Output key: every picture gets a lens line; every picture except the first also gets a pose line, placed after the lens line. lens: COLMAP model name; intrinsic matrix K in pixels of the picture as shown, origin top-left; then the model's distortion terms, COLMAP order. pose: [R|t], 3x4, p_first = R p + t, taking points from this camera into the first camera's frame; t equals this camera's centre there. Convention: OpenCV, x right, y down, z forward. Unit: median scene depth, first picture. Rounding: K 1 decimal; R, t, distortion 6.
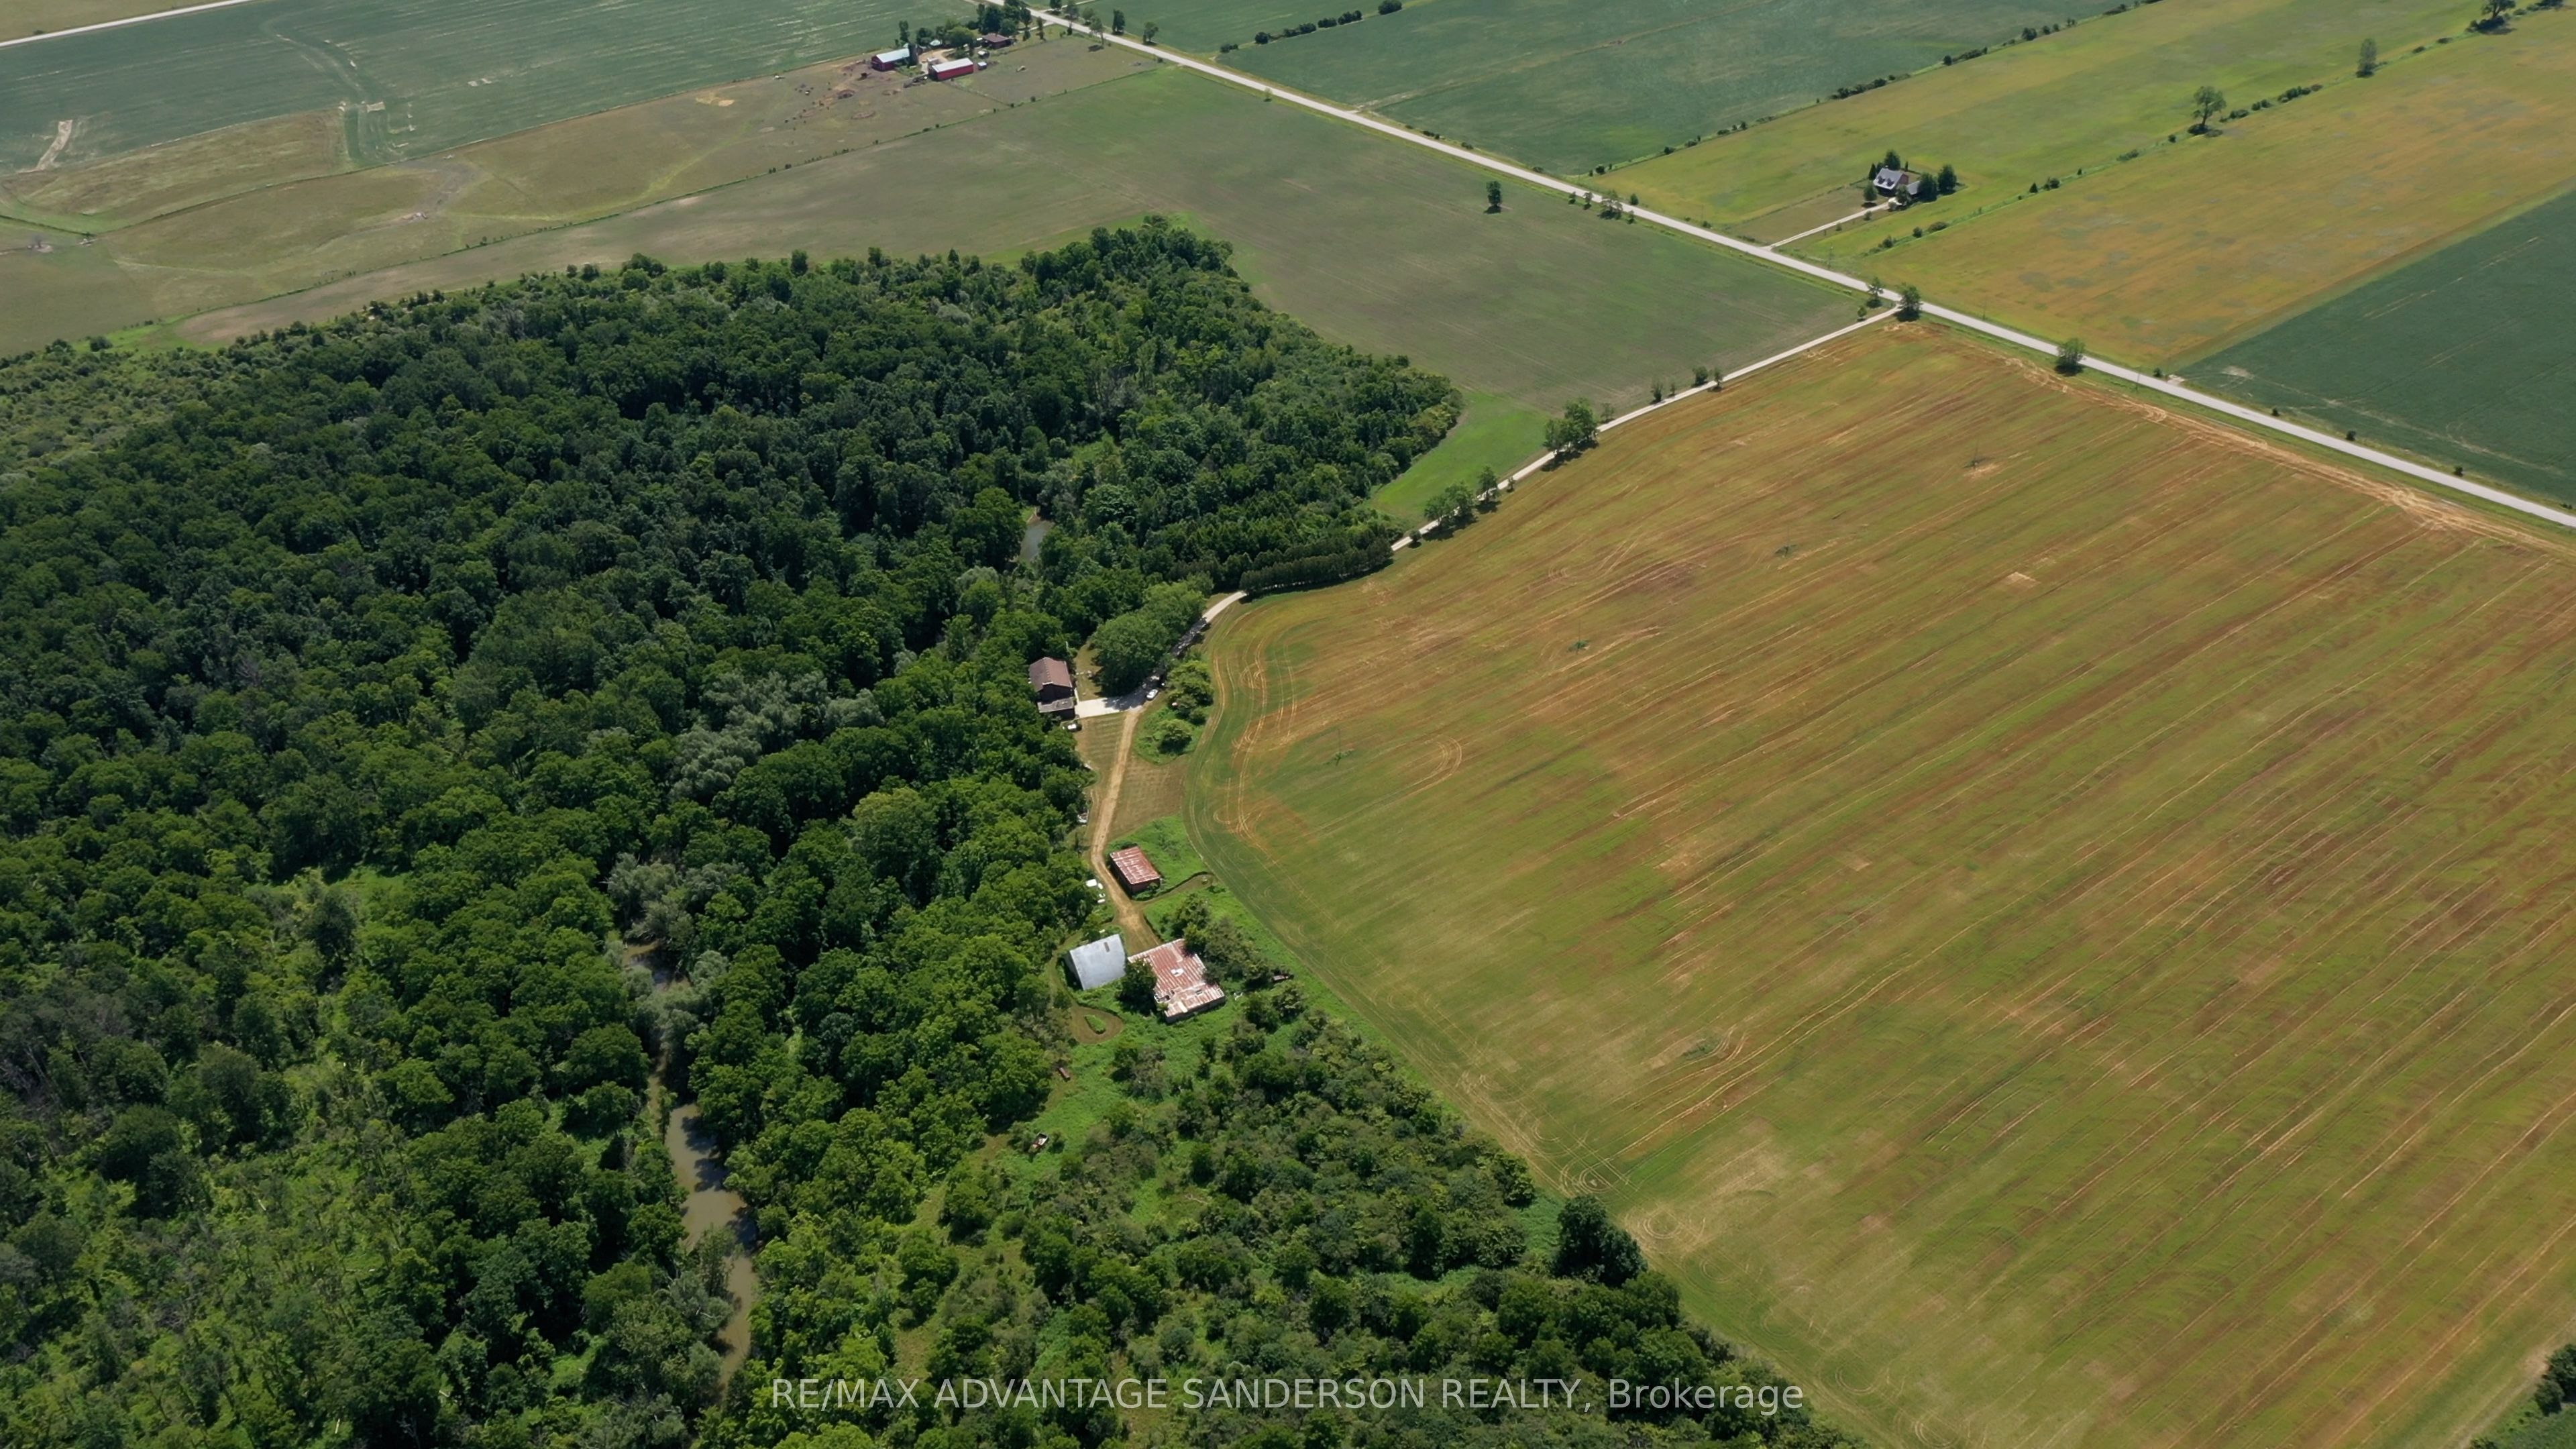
lens RADIAL K [[2063.5, 0, 1300.3], [0, 2063.5, 729.6], [0, 0, 1]] dist [0.005880, 0.001238]
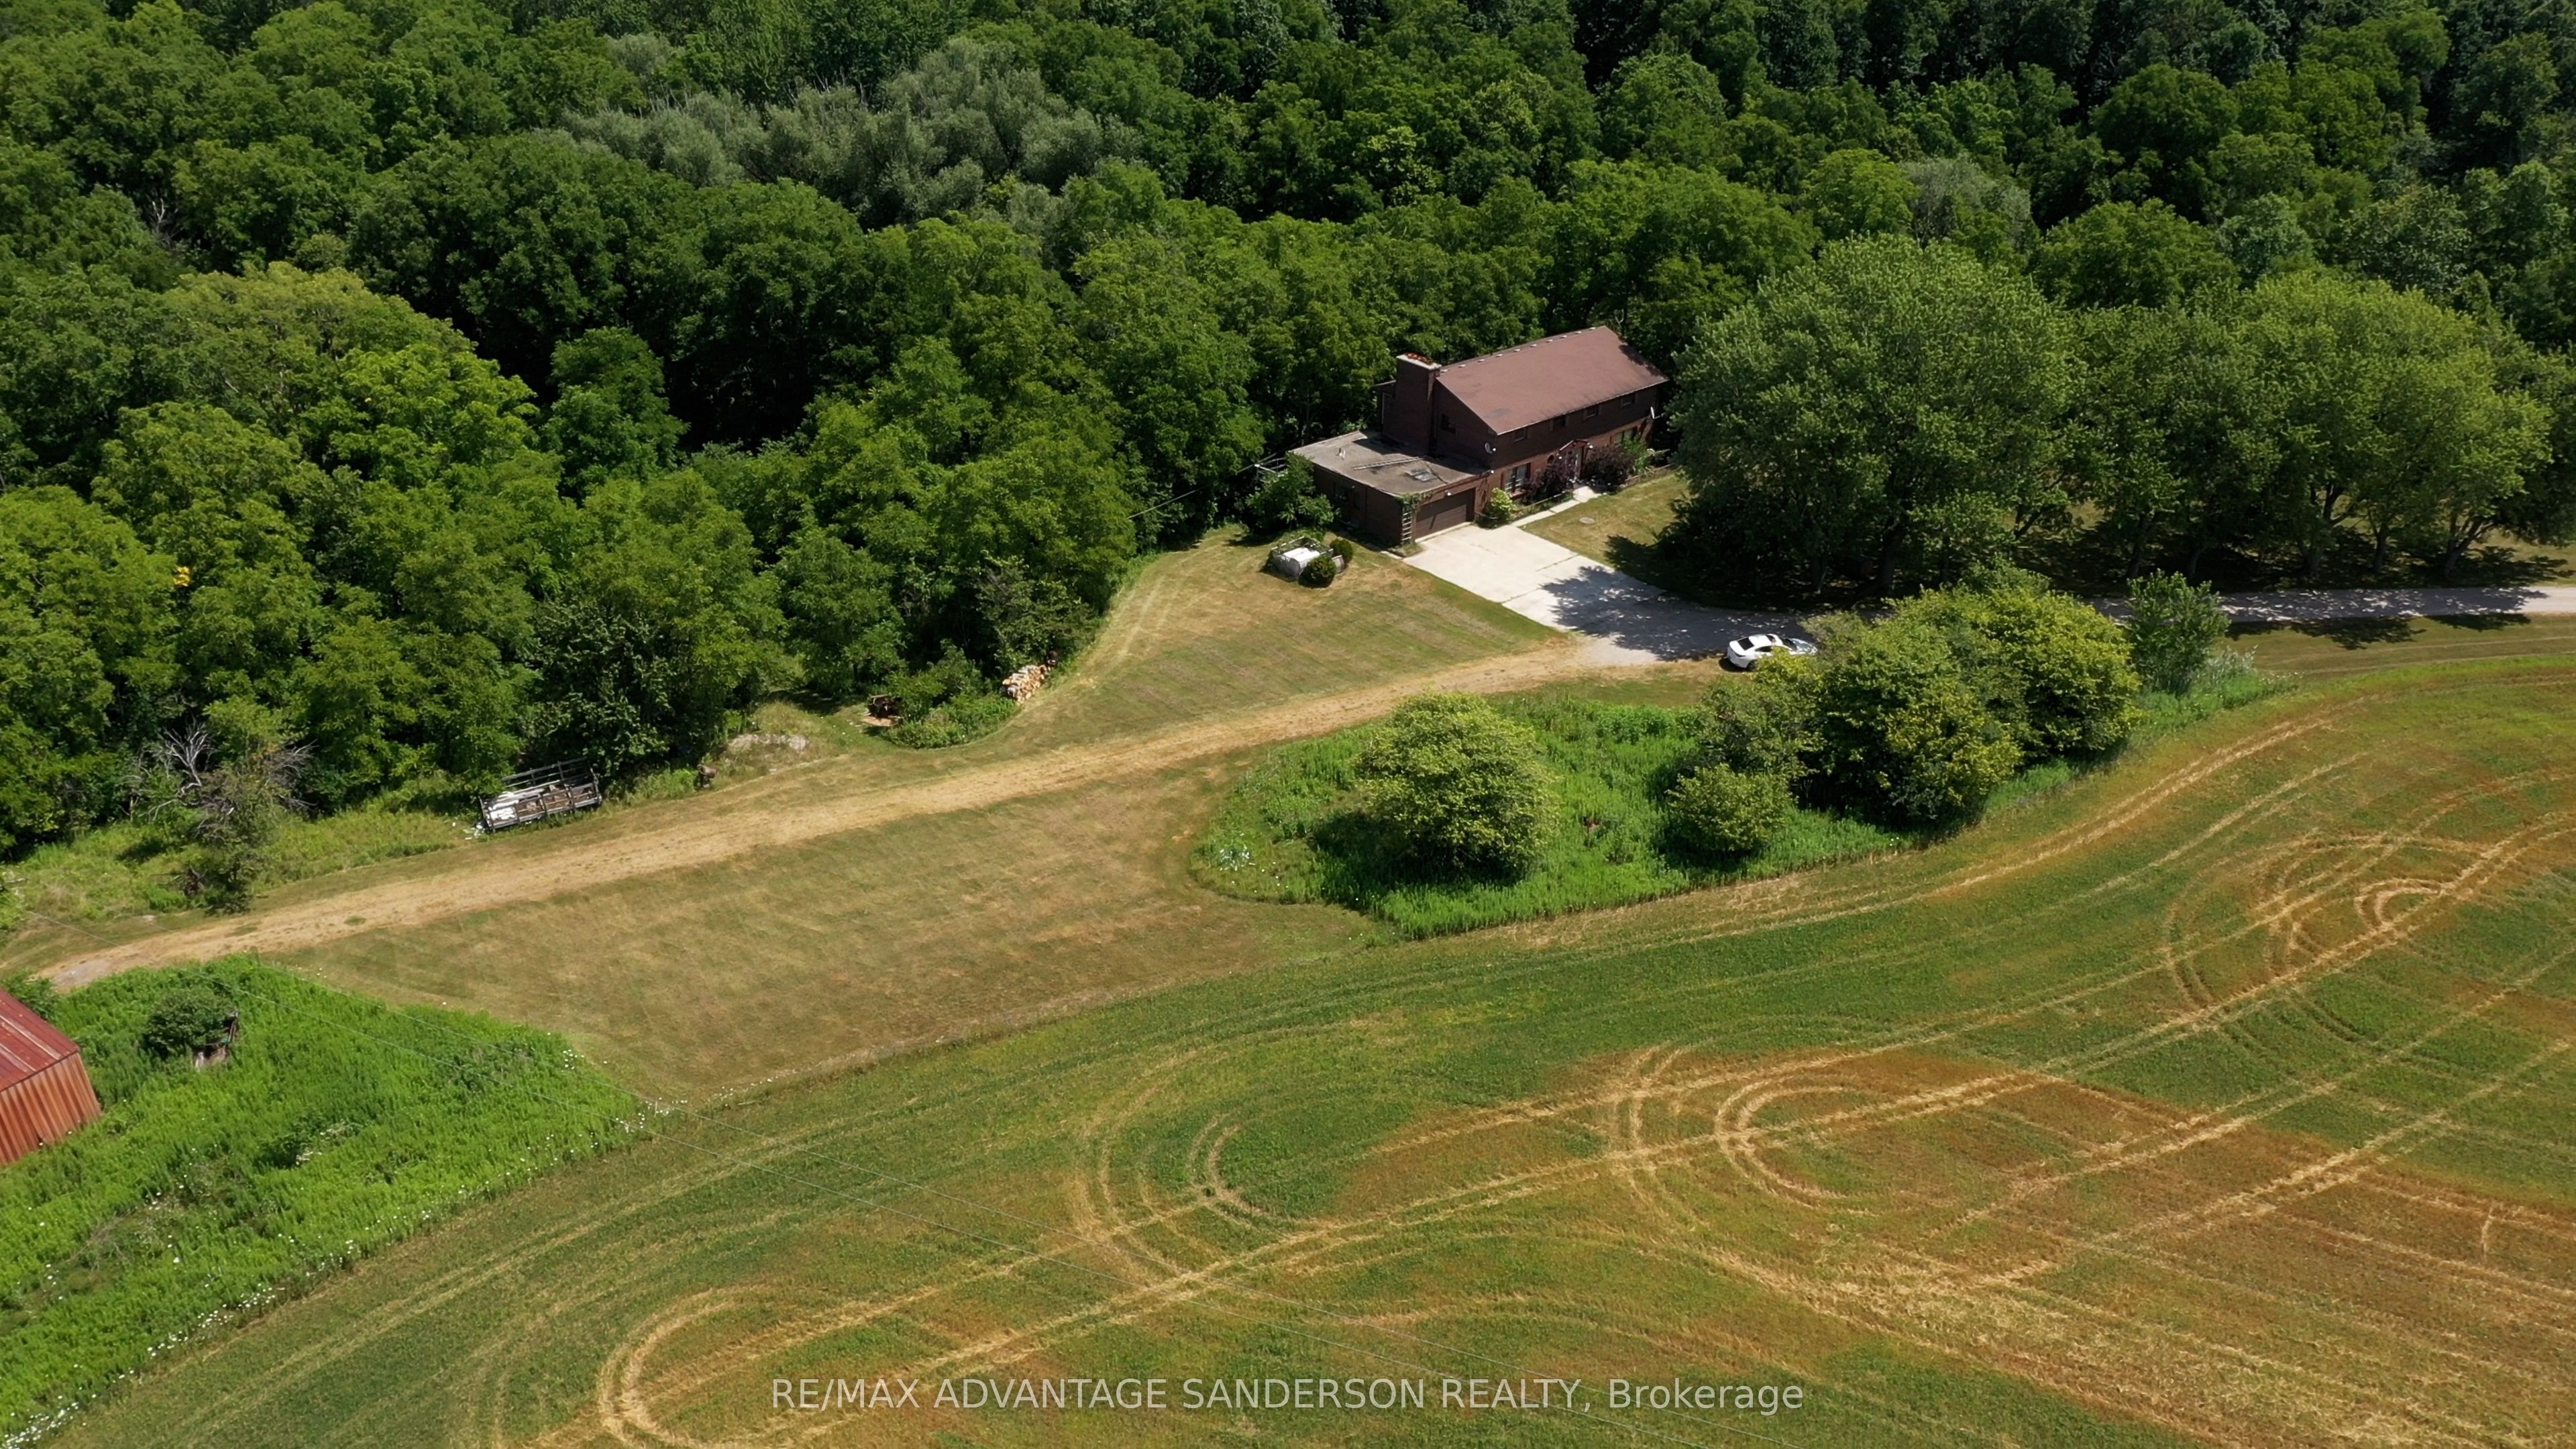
lens RADIAL K [[2072.9, 0, 1293.5], [0, 2072.9, 762.4], [0, 0, 1]] dist [0.007656, 0.009514]
pose [[0.485523, 0.475884, -0.733350, 0.035682], [-0.509215, 0.835809, 0.205240, -0.020557], [0.710611, 0.273784, 0.648131, 0.708288]]
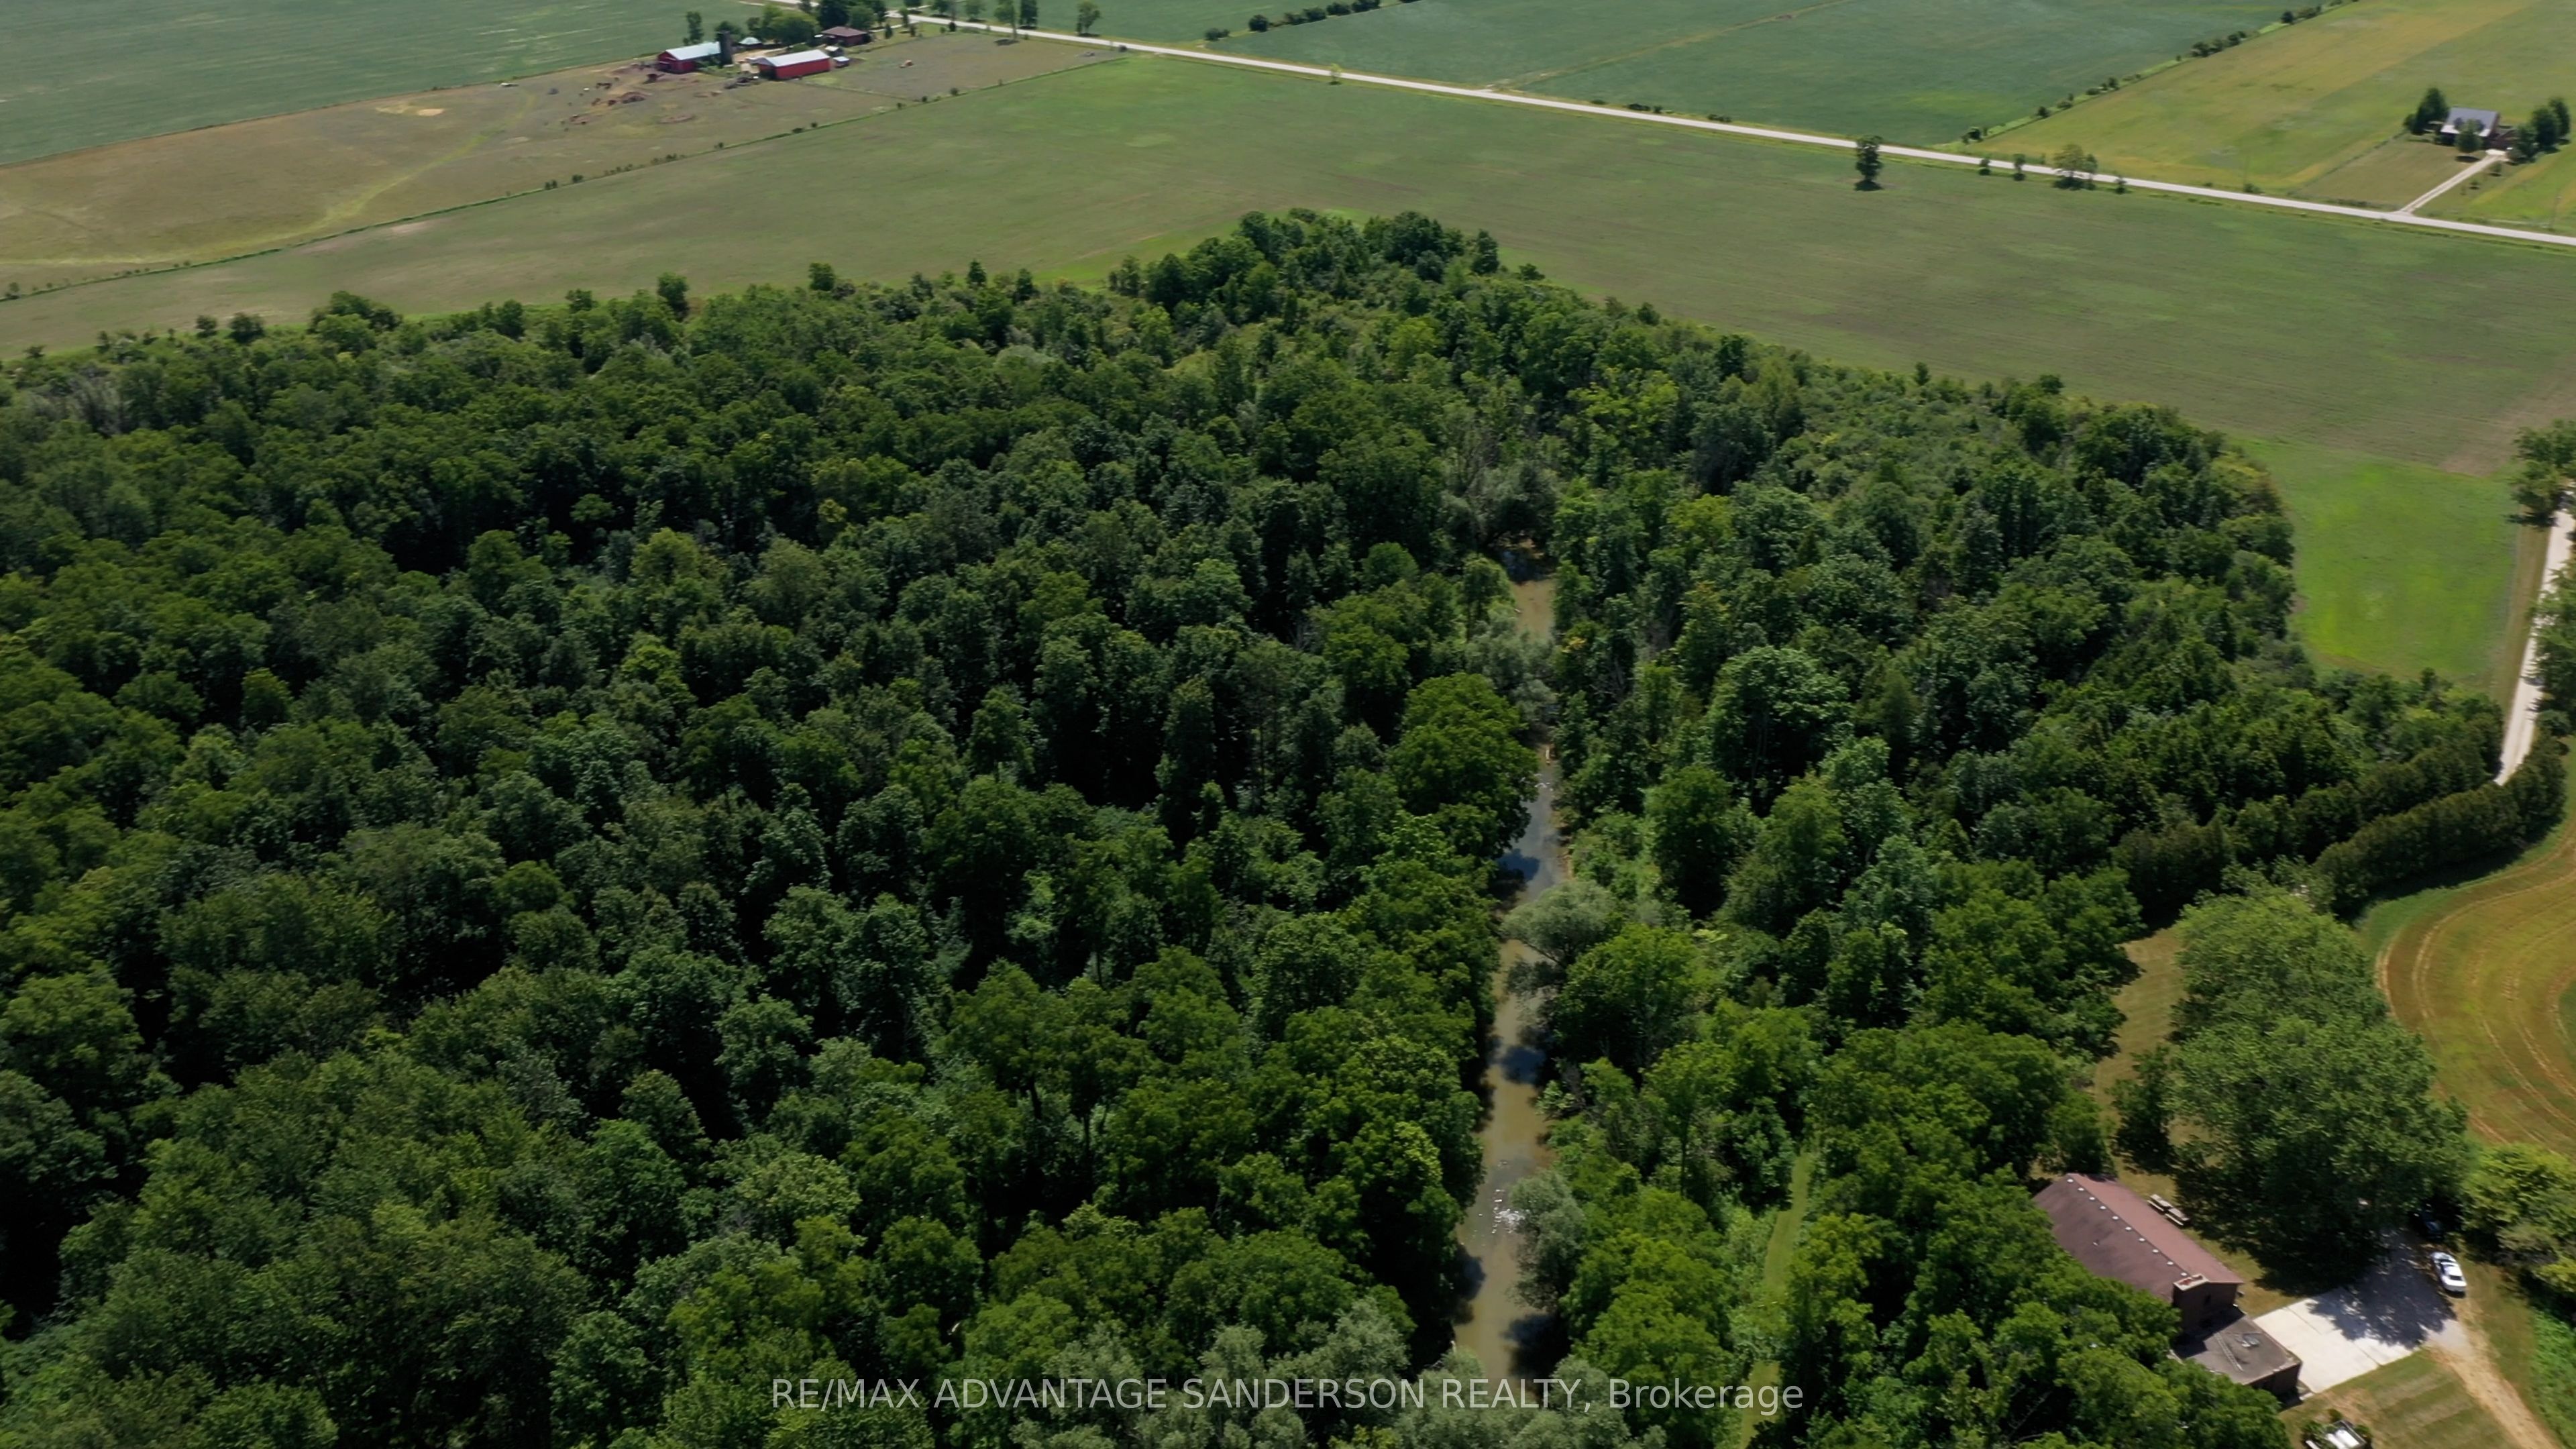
lens RADIAL K [[2073.9, 0, 1240.1], [0, 2073.9, 726.7], [0, 0, 1]] dist [0.013355, -0.000803]
pose [[0.983199, -0.060948, 0.172060, -0.247643], [0.079102, 0.991767, -0.100702, -0.066550], [-0.164506, 0.112620, 0.979926, 0.588469]]
